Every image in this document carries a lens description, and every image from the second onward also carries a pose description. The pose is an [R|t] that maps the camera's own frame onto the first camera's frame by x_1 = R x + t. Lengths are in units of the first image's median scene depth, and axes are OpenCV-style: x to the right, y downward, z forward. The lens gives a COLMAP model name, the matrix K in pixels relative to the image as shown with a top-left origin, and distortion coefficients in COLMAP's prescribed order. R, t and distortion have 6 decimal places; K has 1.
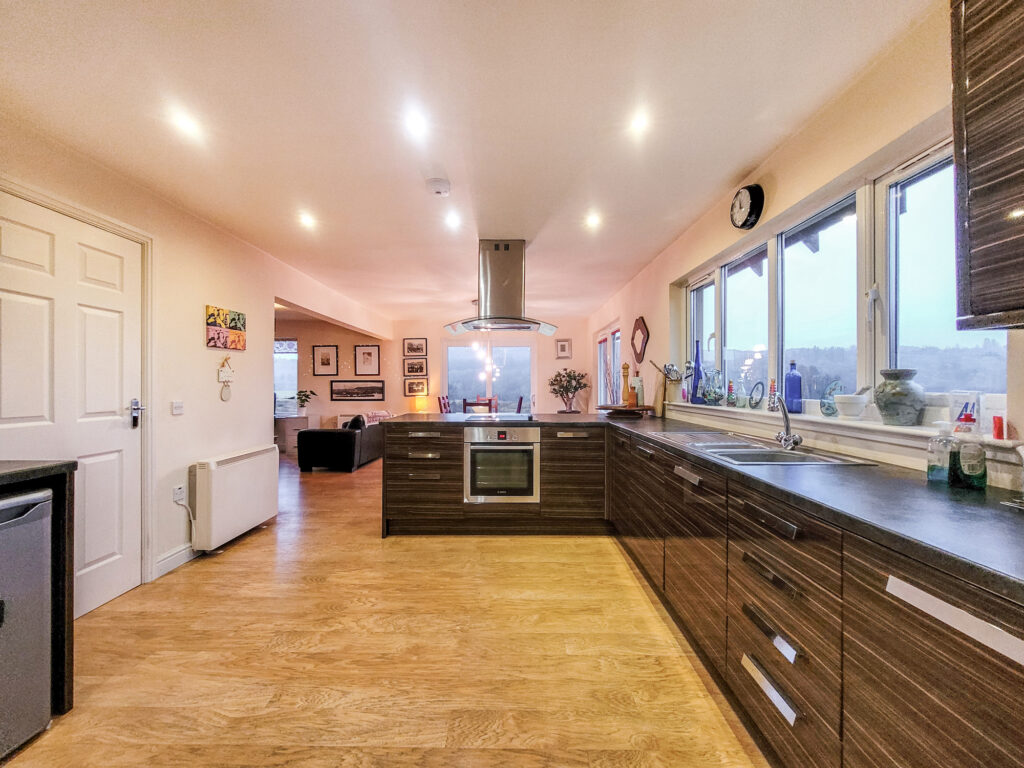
lens RADIAL K [[410.3, 0, 513.0], [0, 410.3, 379.9], [0, 0, 1]] dist [-0.000726, -0.000264]
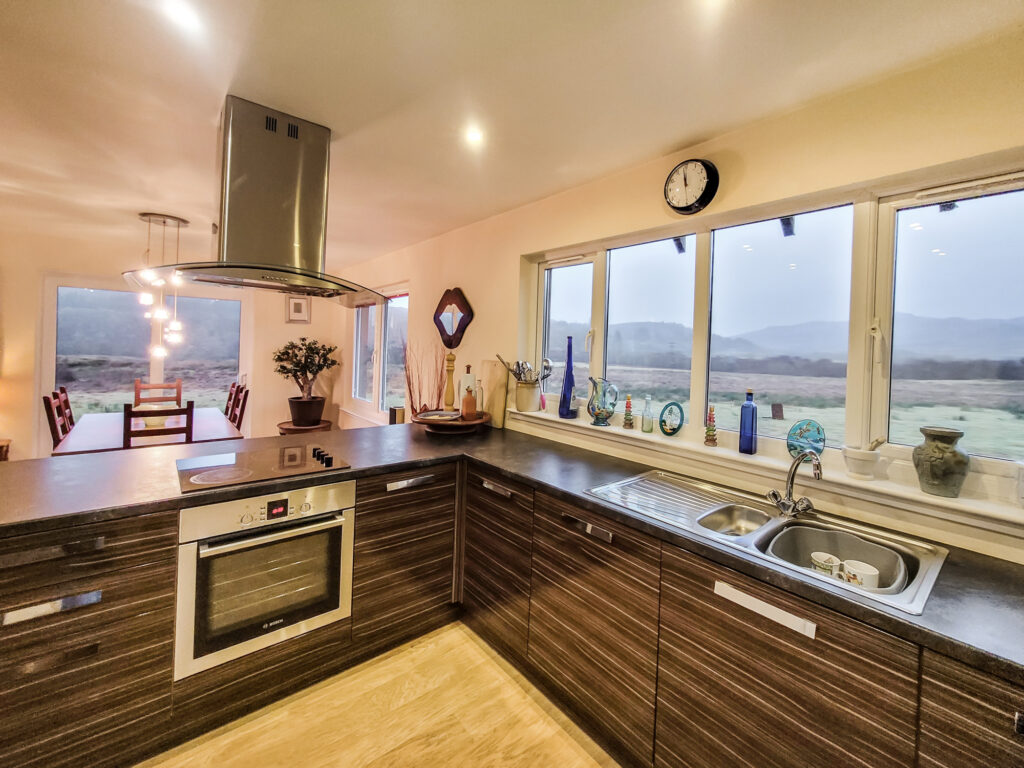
lens RADIAL K [[433.4, 0, 525.6], [0, 433.4, 347.1], [0, 0, 1]] dist [-0.000035, -0.000179]
pose [[0.757128, 0.027137, 0.652703, -0.108498], [-0.043947, 0.998989, 0.009443, -0.057299], [-0.651787, -0.035834, 0.757555, 0.307048]]
